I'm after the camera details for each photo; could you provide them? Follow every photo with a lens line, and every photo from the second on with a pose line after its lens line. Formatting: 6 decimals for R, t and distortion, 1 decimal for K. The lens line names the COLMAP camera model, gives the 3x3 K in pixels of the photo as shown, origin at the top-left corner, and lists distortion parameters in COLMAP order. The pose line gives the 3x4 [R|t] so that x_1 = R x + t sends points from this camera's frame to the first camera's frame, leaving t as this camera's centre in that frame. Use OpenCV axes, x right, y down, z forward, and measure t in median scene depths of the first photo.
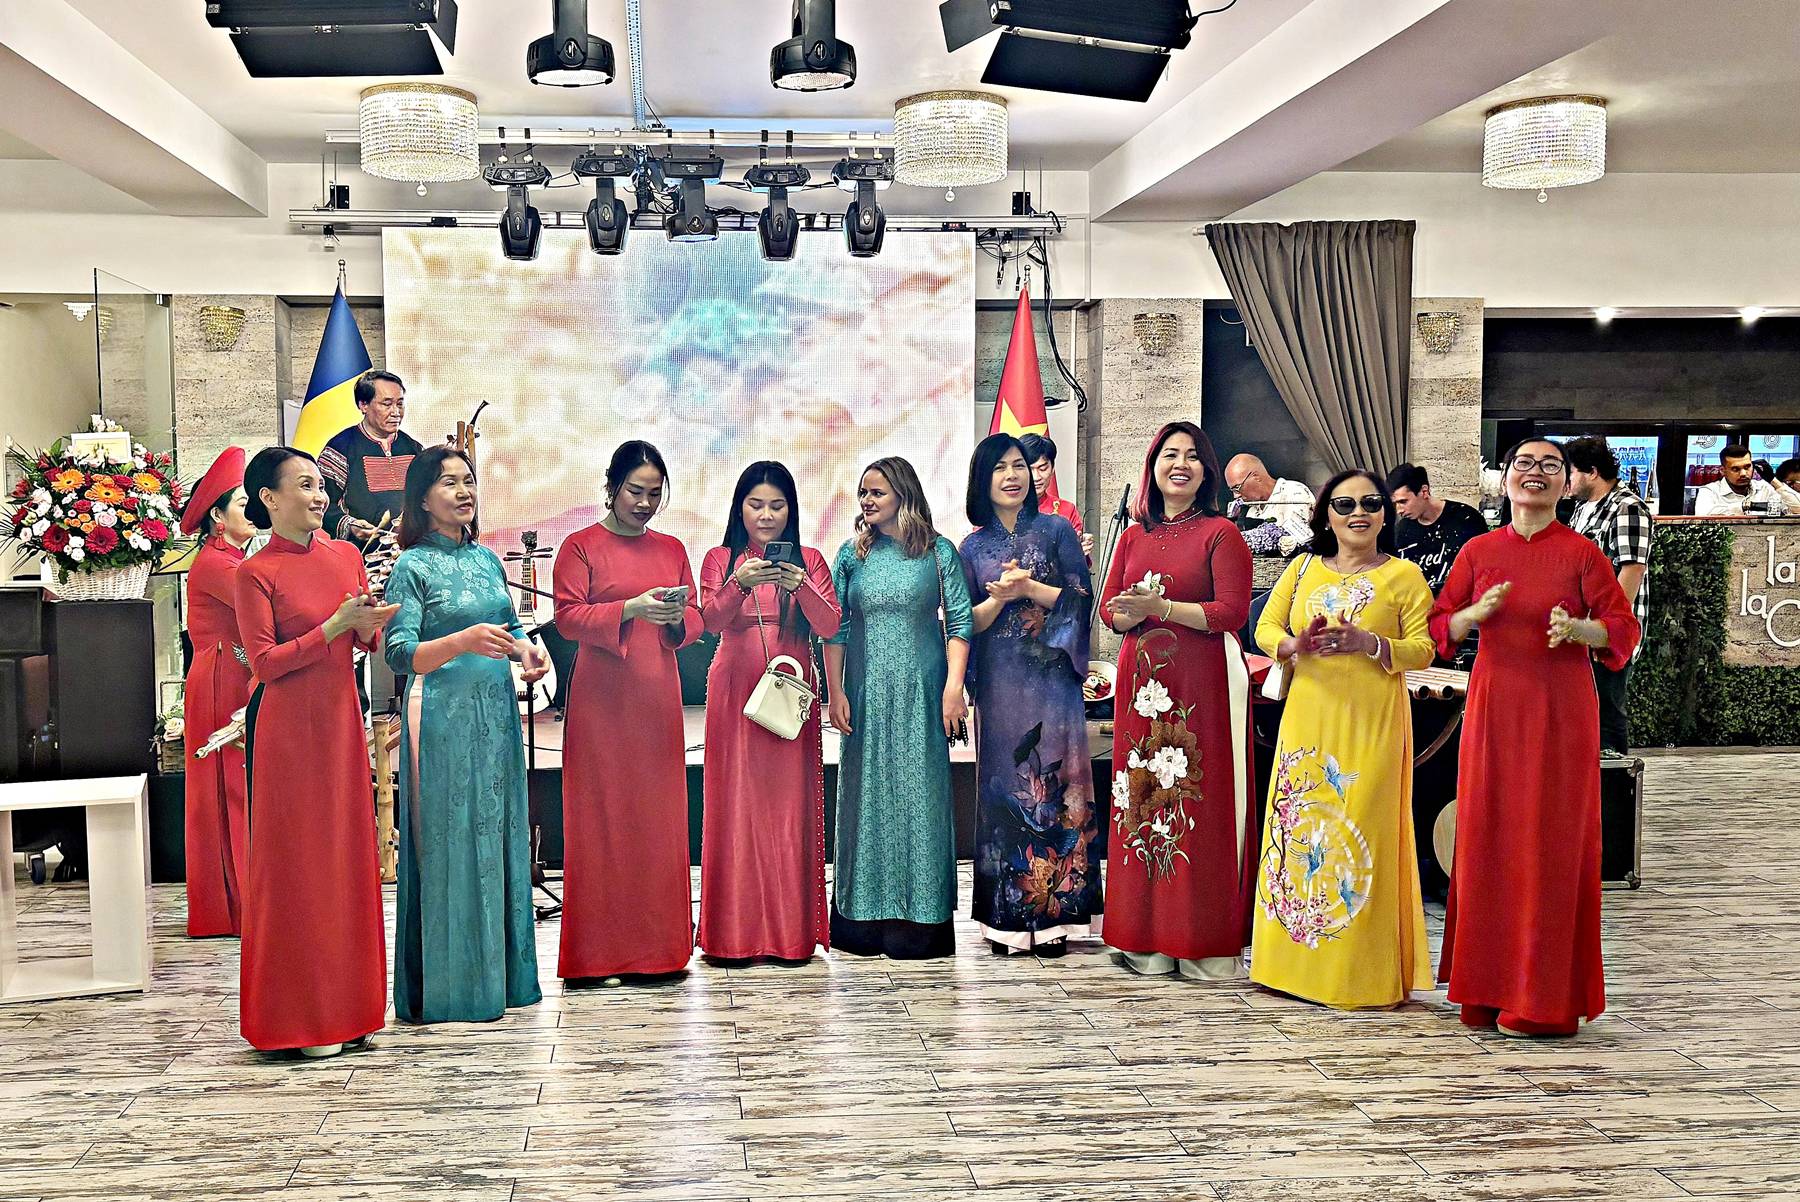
lens RADIAL K [[1668.6, 0, 796.5], [0, 1668.6, 611.4], [0, 0, 1]] dist [0.012692, 0.001558]
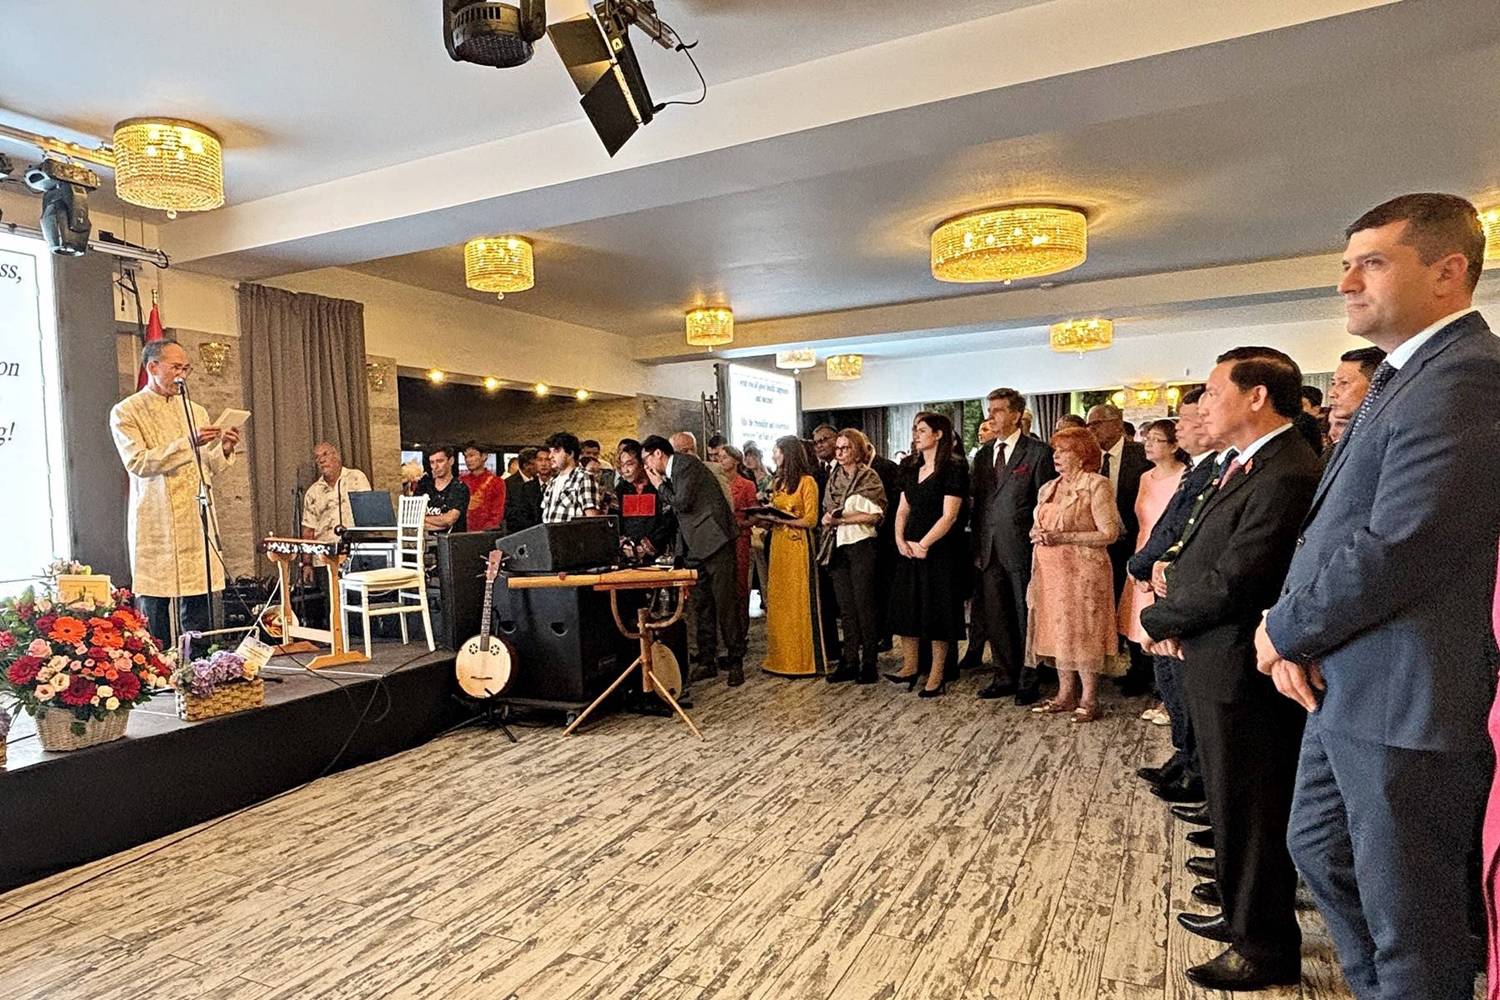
lens RADIAL K [[960.1, 0, 638.1], [0, 960.1, 540.3], [0, 0, 1]] dist [0.059700, -0.105821]
pose [[0.557369, -0.058524, 0.828200, -0.461749], [0.089873, 0.995904, 0.009892, -0.004083], [-0.825386, 0.068919, 0.560346, 0.592953]]
